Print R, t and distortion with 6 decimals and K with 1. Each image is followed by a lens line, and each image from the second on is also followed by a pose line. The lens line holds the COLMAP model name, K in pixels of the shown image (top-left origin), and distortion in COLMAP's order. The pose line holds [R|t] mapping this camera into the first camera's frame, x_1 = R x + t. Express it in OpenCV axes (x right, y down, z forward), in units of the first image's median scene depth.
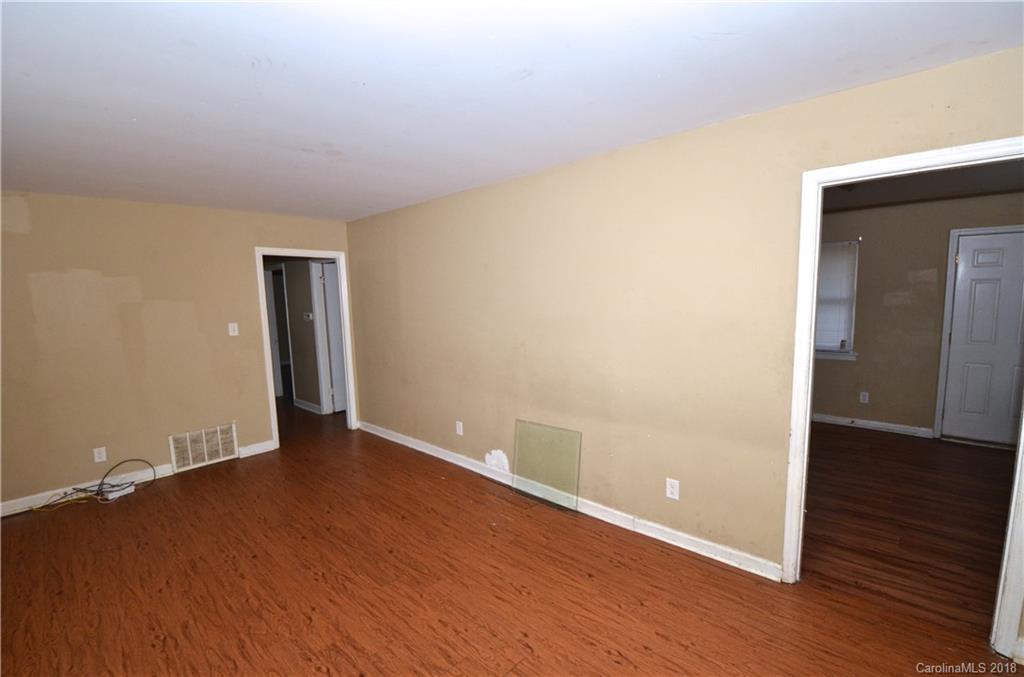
lens RADIAL K [[460.4, 0, 519.8], [0, 460.4, 347.5], [0, 0, 1]] dist [-0.010025, -0.001634]
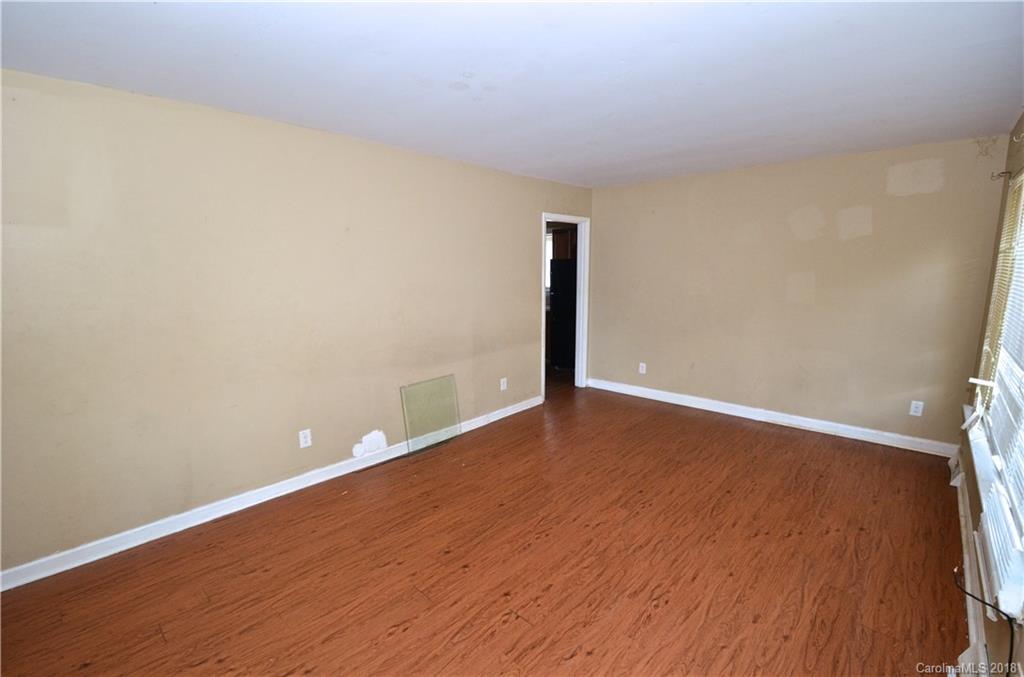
lens RADIAL K [[460.4, 0, 503.7], [0, 460.4, 341.1], [0, 0, 1]] dist [-0.010025, -0.001634]
pose [[-0.005546, -0.117231, 0.993089, -1.274987], [0.141188, 0.983064, 0.116836, -0.038768], [-0.989967, 0.140861, 0.011100, 0.936759]]
